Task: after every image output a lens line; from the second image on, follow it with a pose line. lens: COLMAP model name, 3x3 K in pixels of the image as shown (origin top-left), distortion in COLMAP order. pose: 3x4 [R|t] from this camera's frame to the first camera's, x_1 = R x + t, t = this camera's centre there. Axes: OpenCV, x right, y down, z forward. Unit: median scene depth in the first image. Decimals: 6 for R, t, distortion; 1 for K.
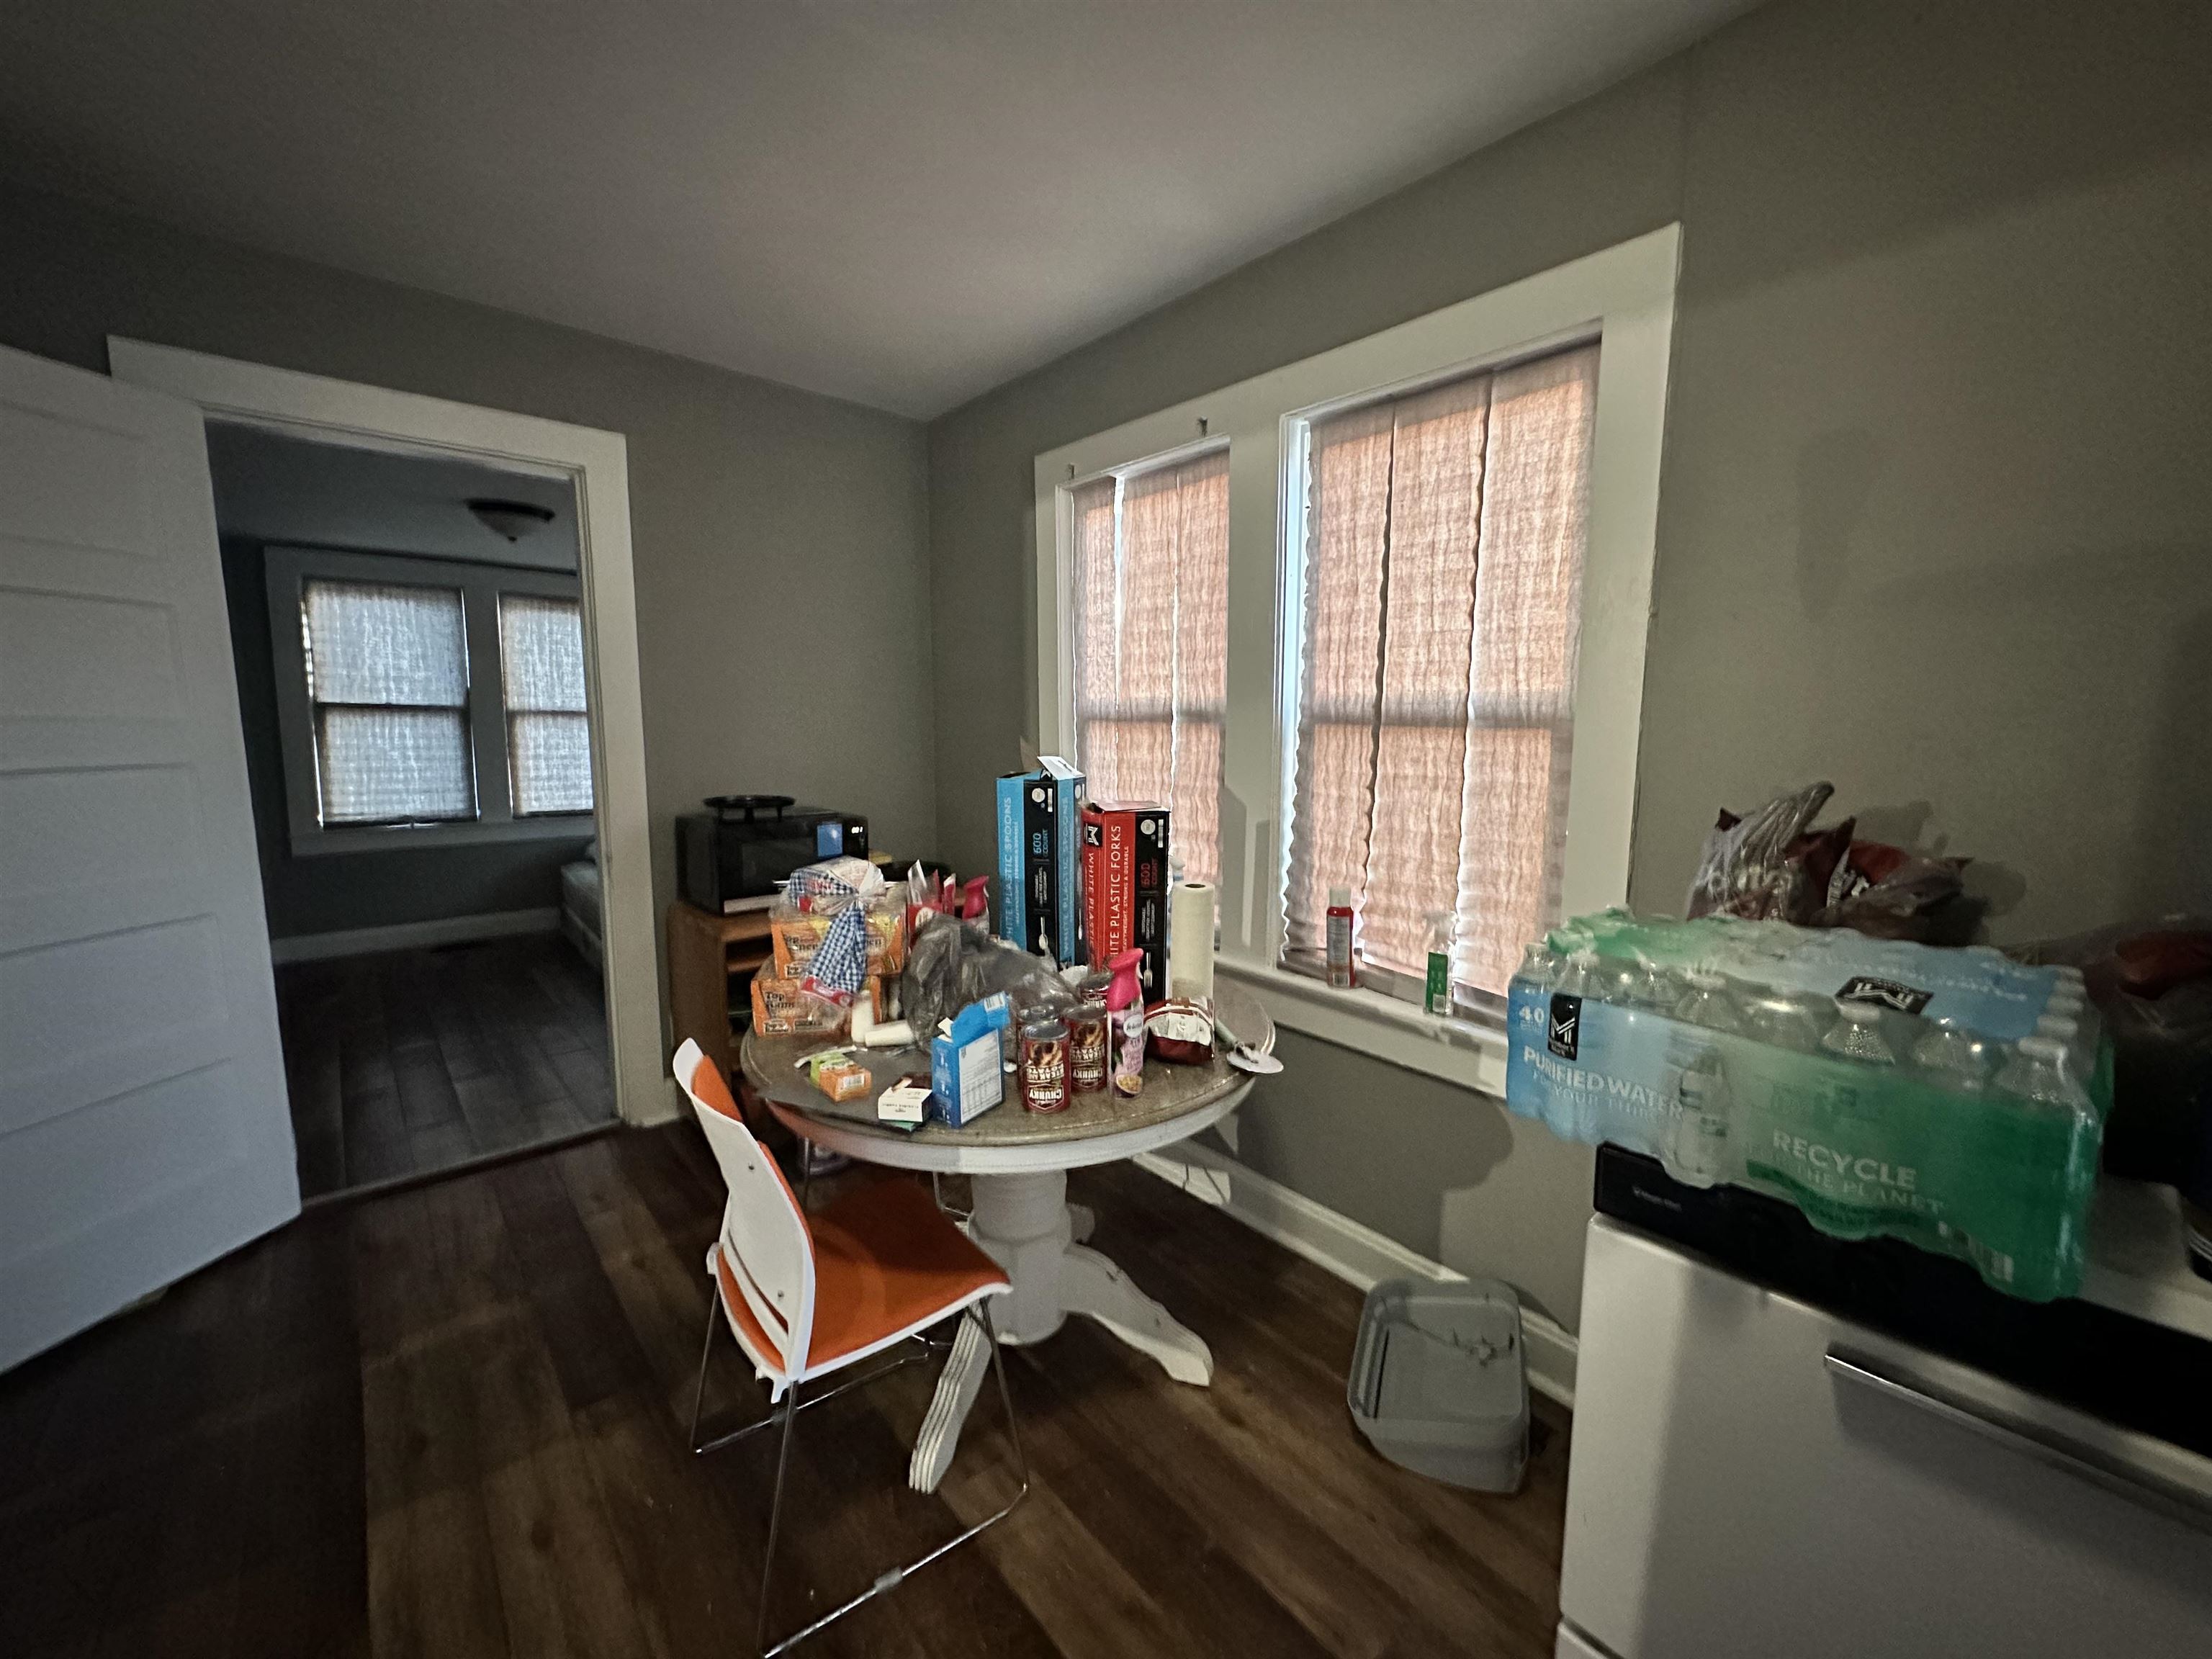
lens RADIAL K [[886.1, 0, 1108.4], [0, 886.1, 830.5], [0, 0, 1]] dist [0.000155, -0.000014]
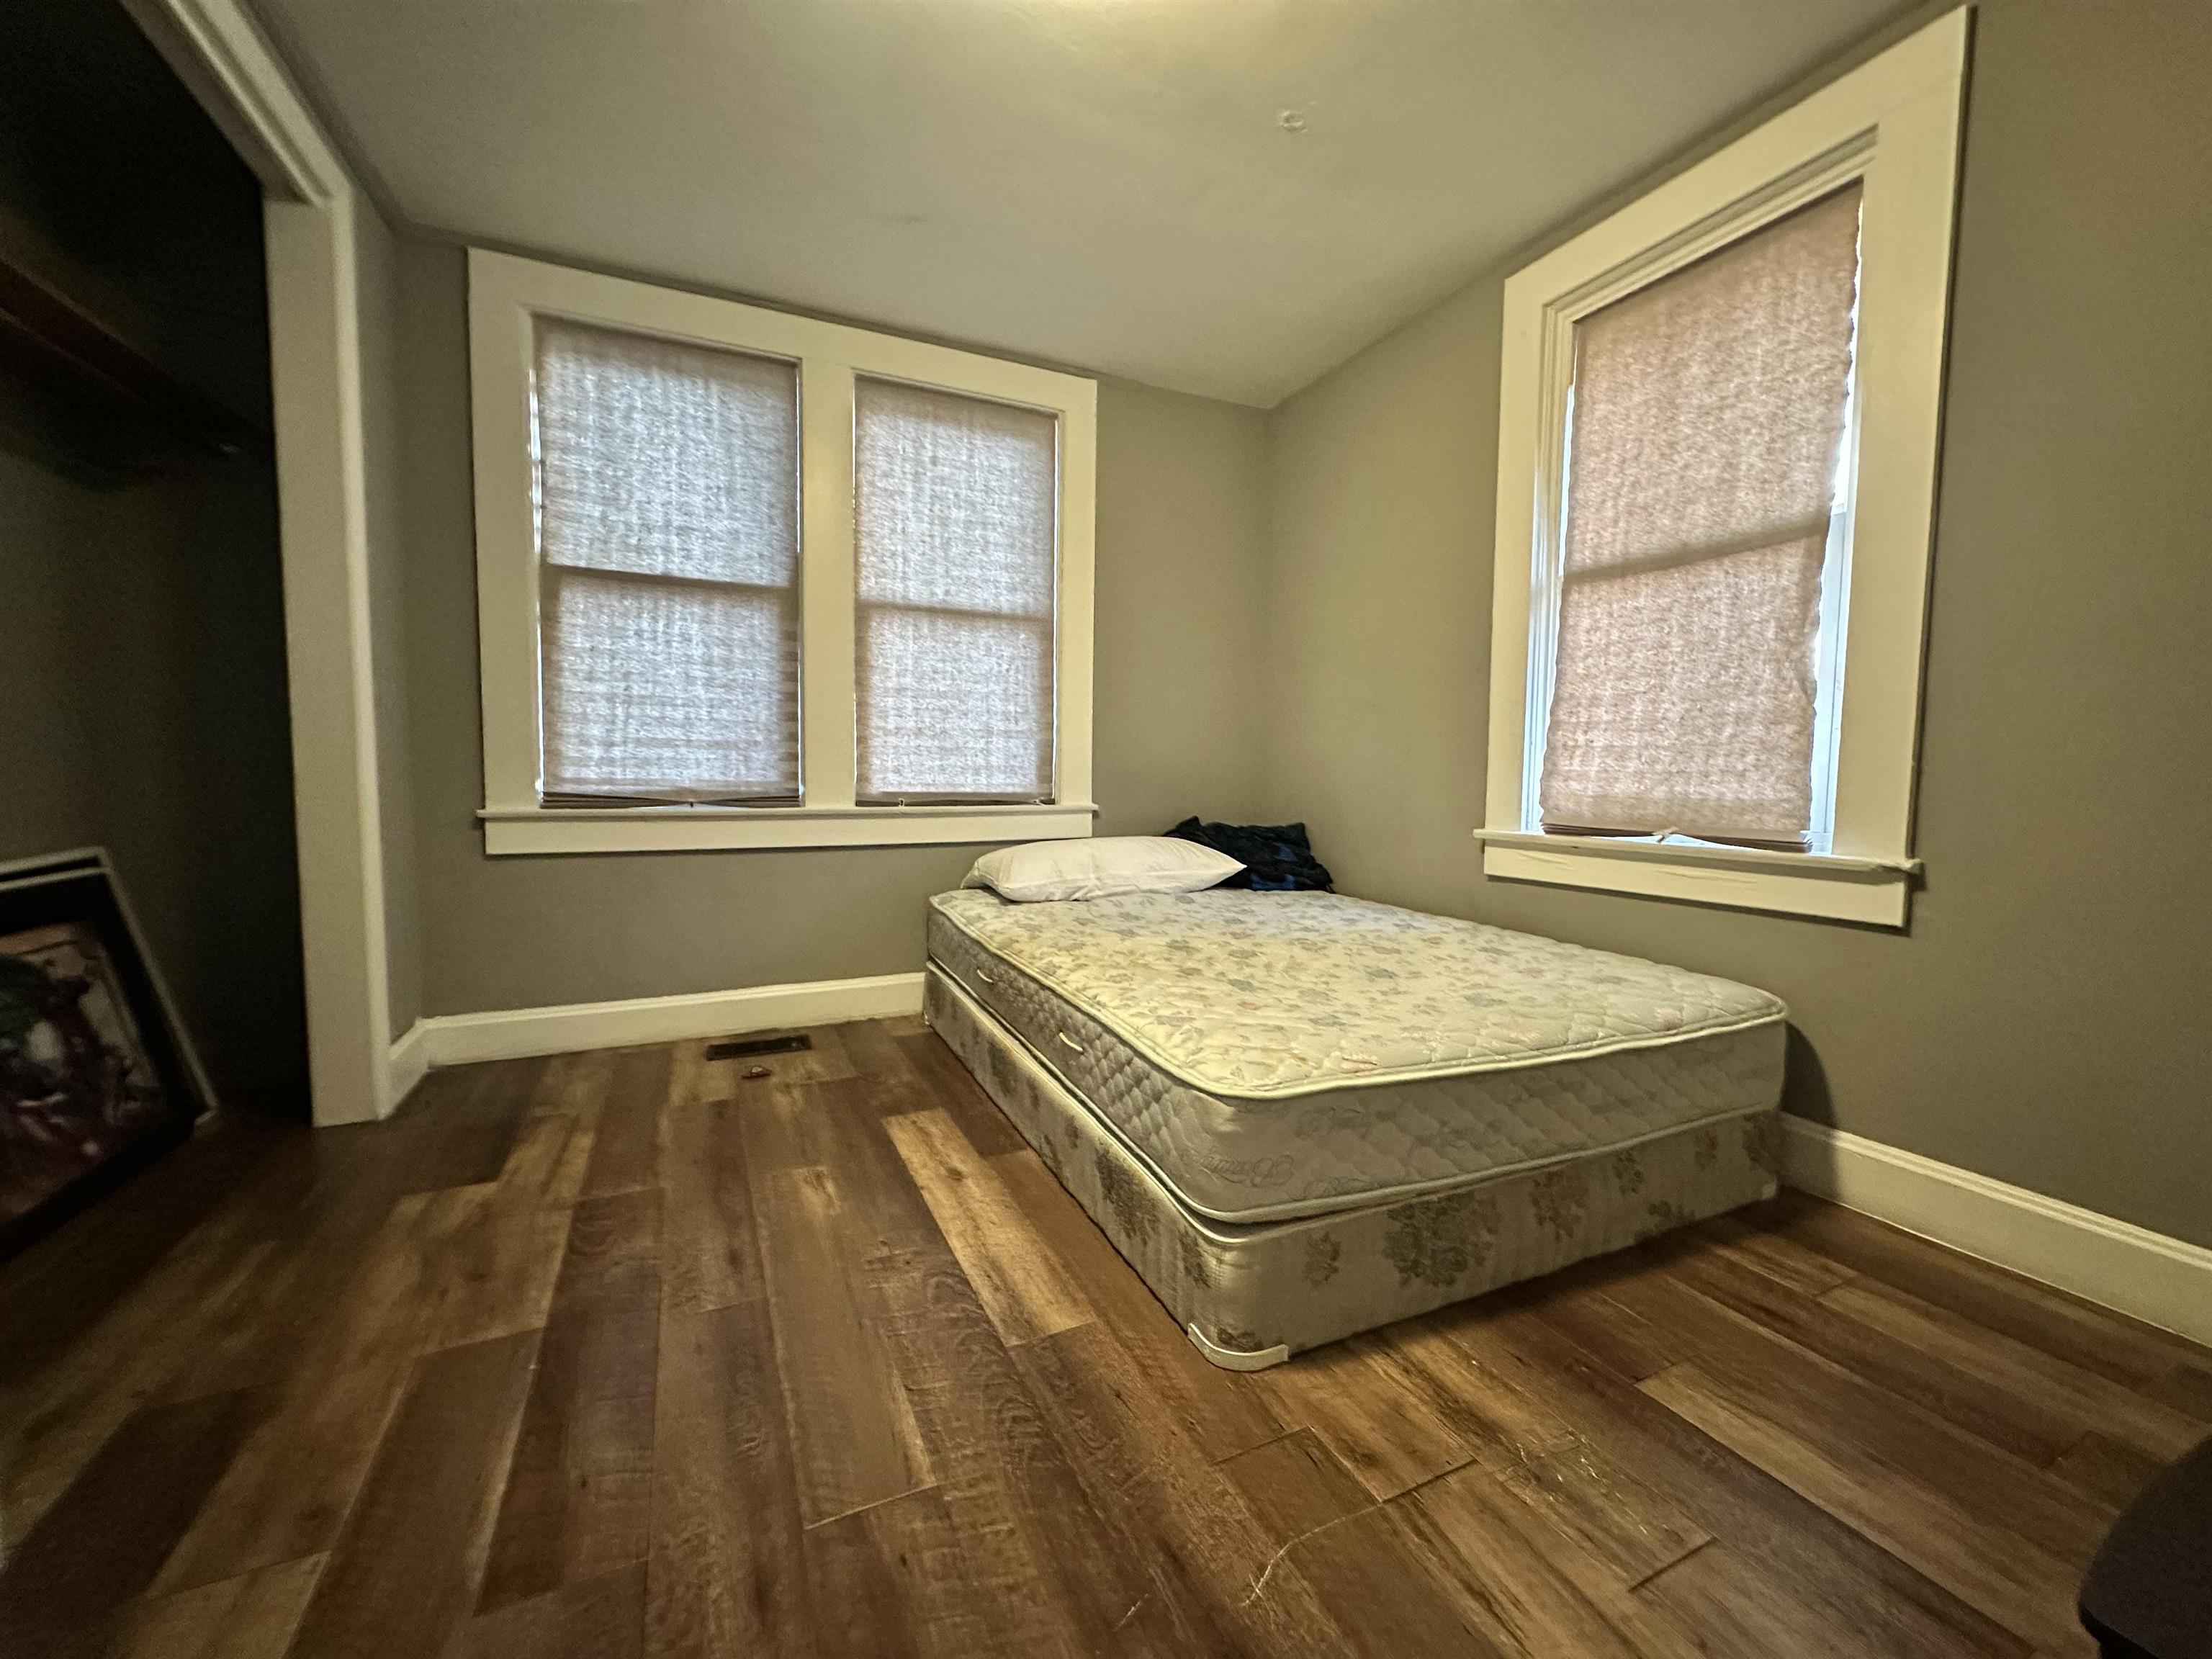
lens RADIAL K [[886.1, 0, 1109.1], [0, 886.1, 828.0], [0, 0, 1]] dist [0.000155, -0.000014]
pose [[0.964340, 0.017112, -0.264112, -0.413658], [-0.032242, 0.998071, -0.053061, 0.026953], [0.262695, 0.059684, 0.963031, 0.567018]]
